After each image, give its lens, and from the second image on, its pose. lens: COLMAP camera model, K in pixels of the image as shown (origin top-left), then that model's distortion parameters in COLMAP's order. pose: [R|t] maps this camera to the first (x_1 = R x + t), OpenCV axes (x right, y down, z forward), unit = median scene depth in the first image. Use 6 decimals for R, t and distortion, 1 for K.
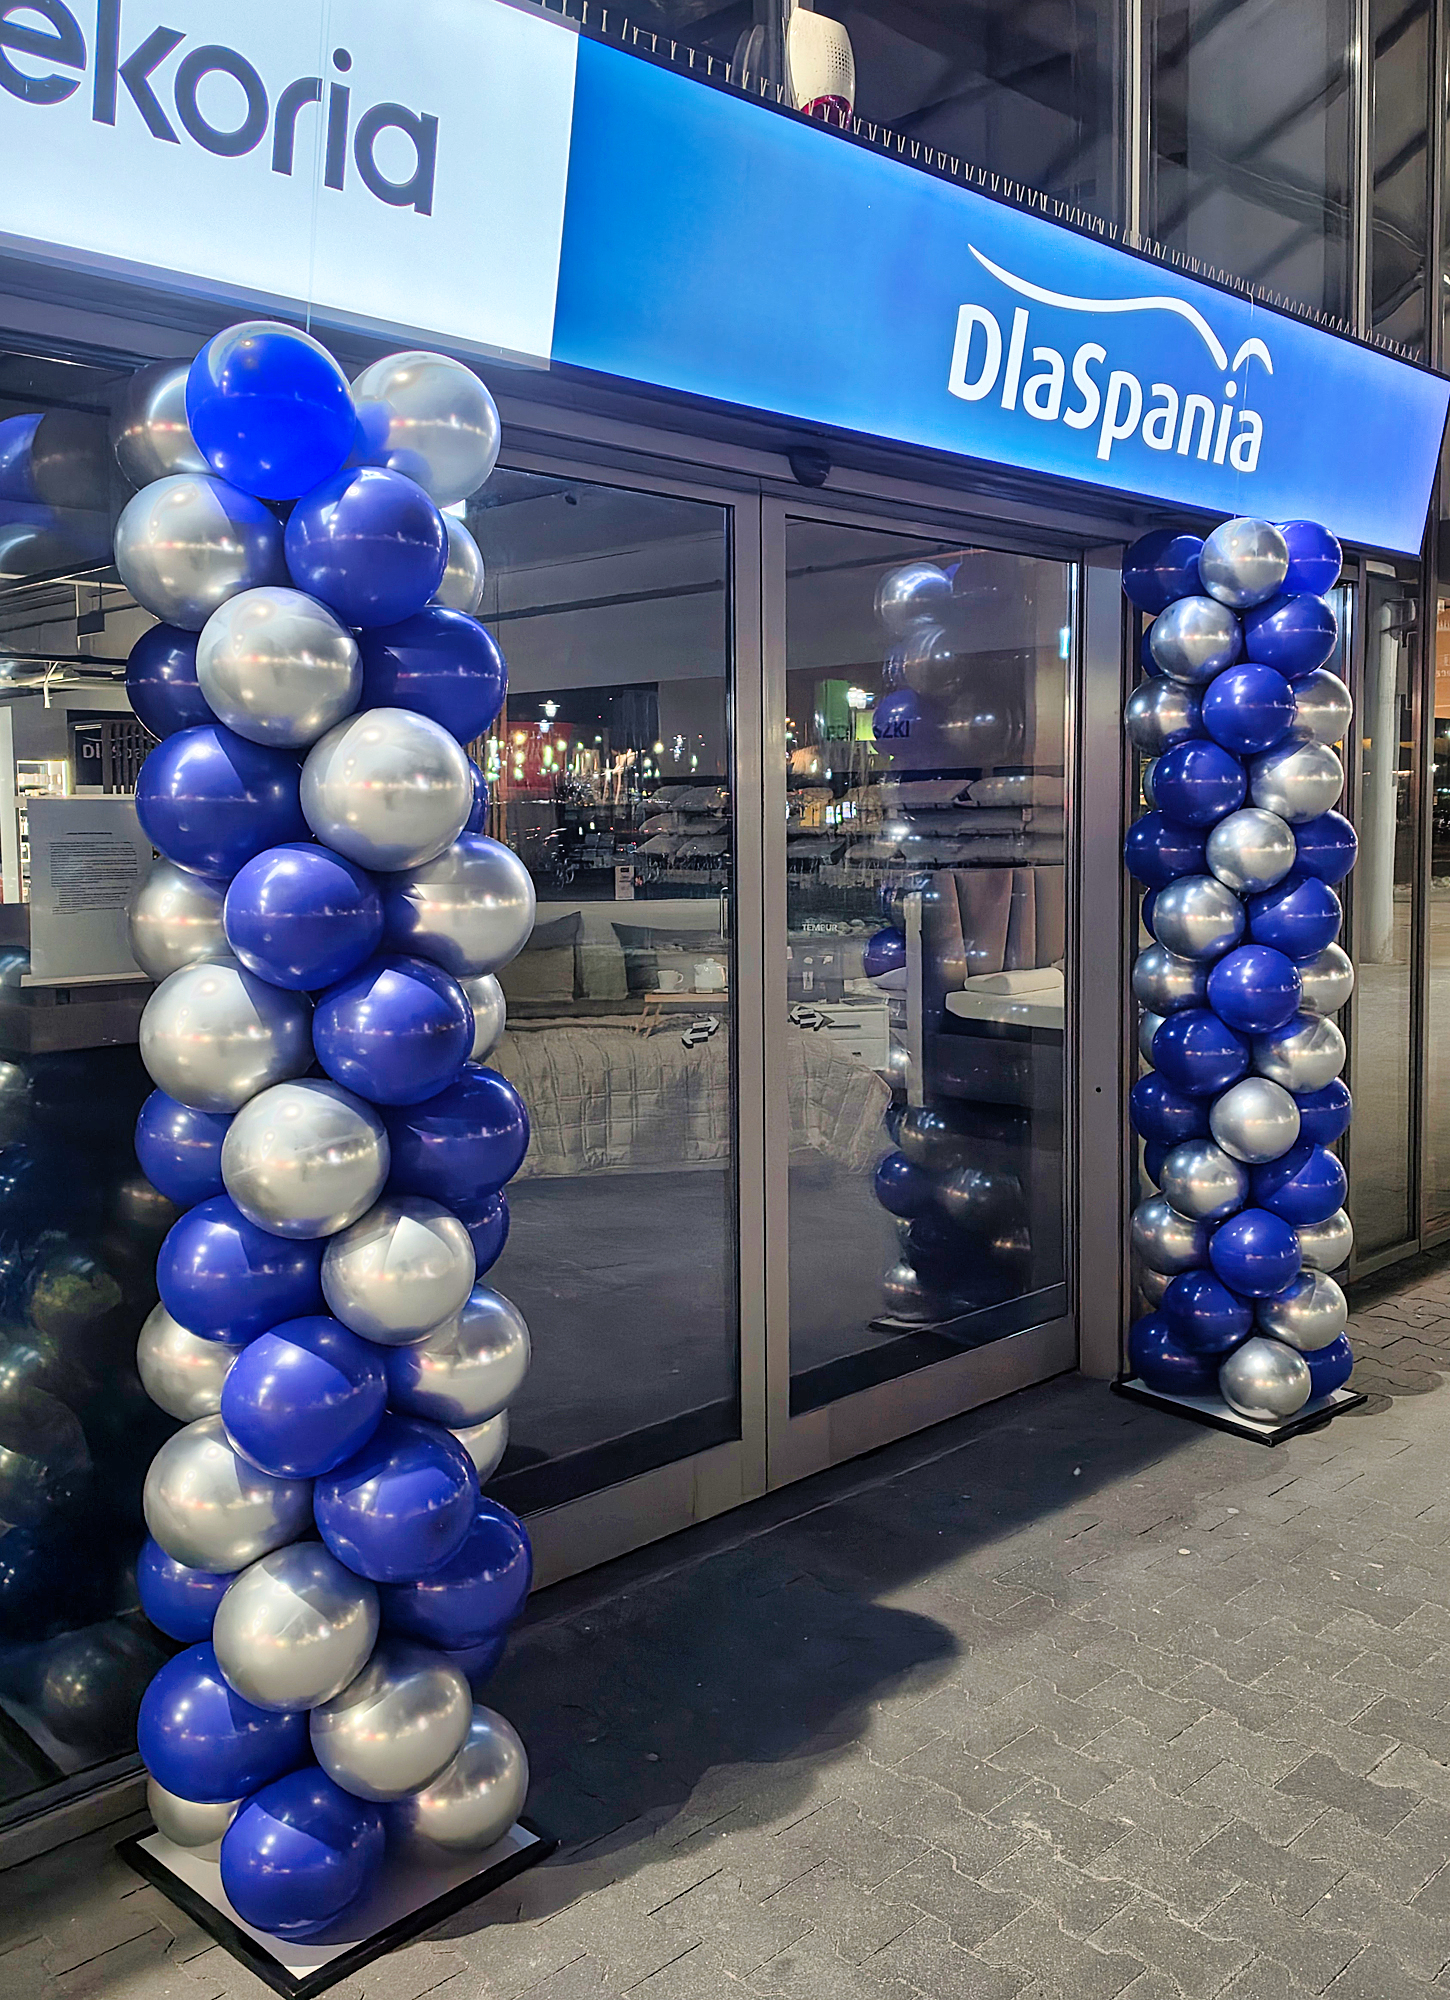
lens RADIAL K [[1682.7, 0, 729.8], [0, 1682.7, 911.1], [0, 0, 1]] dist [0.060500, -0.099994]
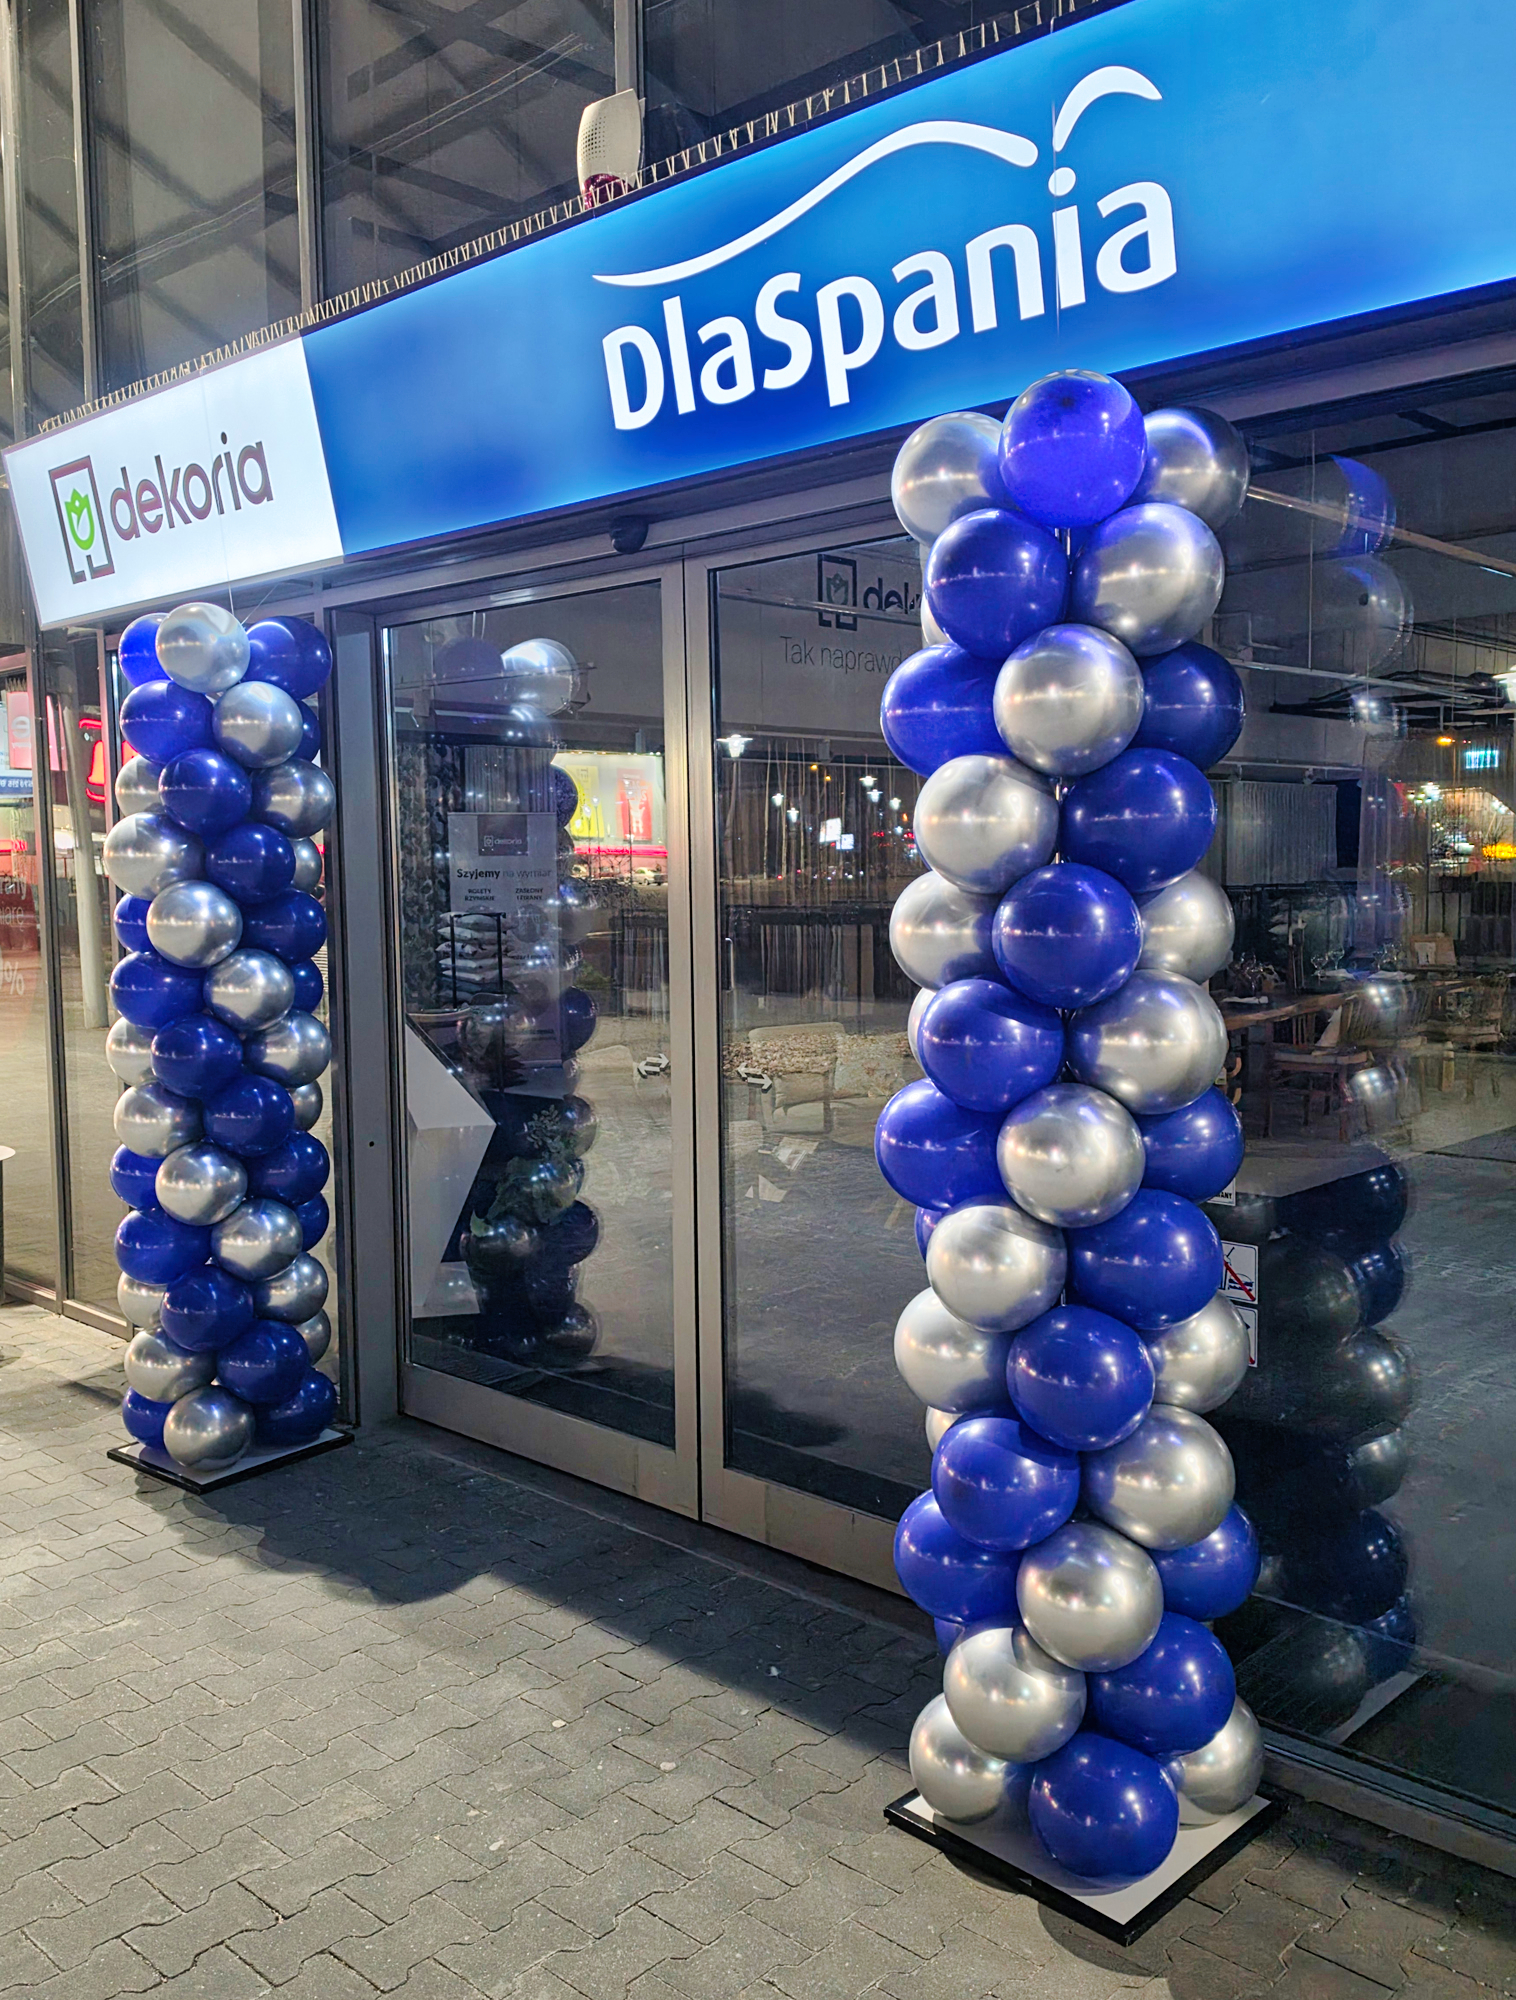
lens RADIAL K [[1707.3, 0, 792.4], [0, 1707.3, 989.8], [0, 0, 1]] dist [0.062712, -0.093446]
pose [[0.044816, 0.082477, -0.995585, 1.062123], [-0.048887, 0.995573, 0.080276, -0.069925], [0.997798, 0.045073, 0.048650, 1.003582]]
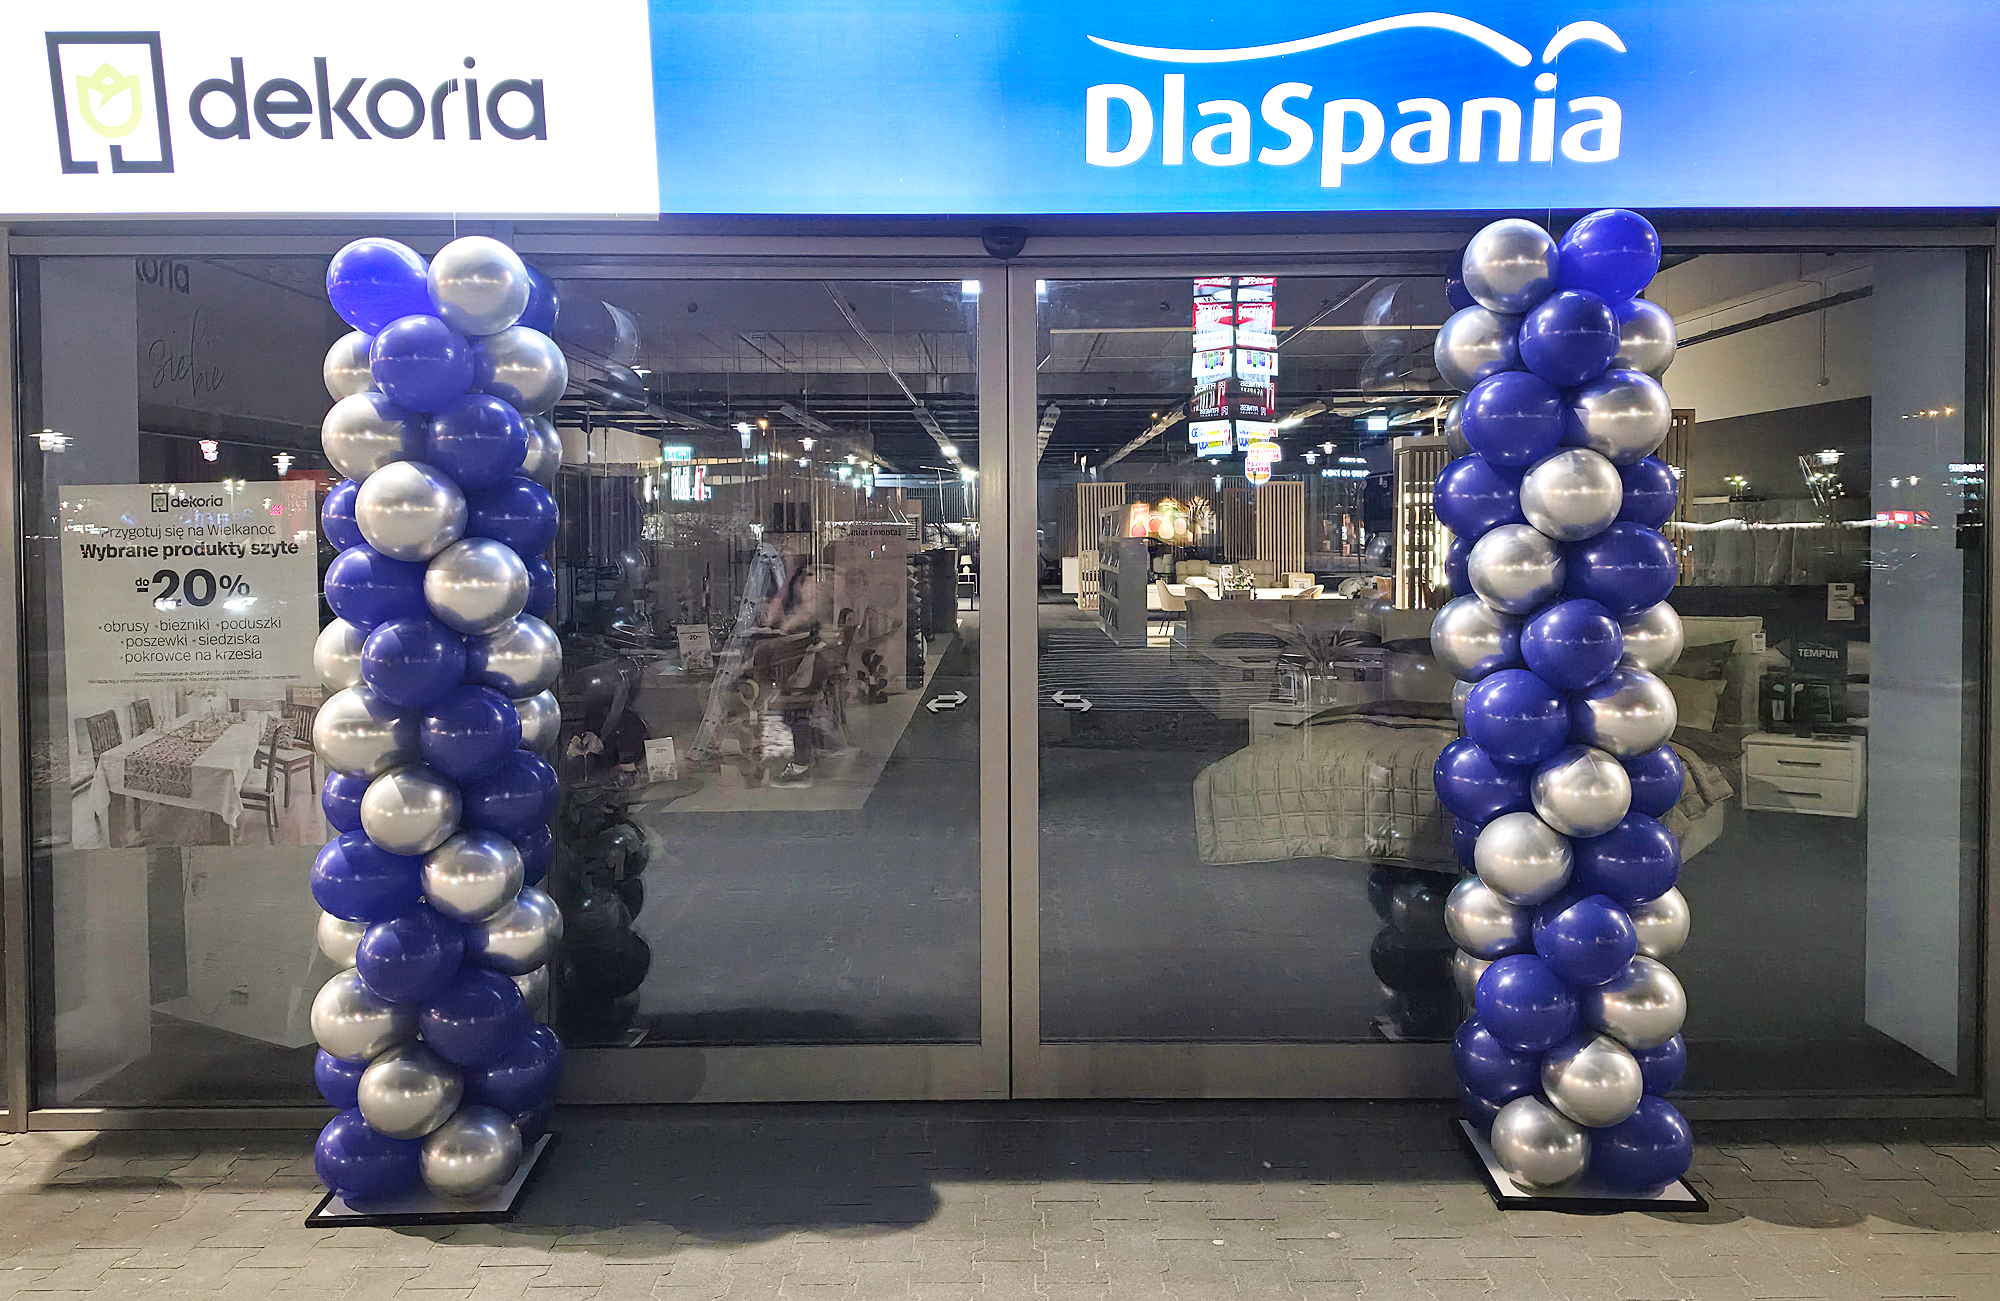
lens RADIAL K [[1575.8, 0, 1013.3], [0, 1575.8, 564.2], [0, 0, 1]] dist [0.076768, -0.107438]
pose [[0.718679, 0.019008, -0.695082, 0.799215], [-0.043243, 0.998913, -0.017394, -0.012143], [0.693996, 0.042558, 0.718720, 0.188252]]
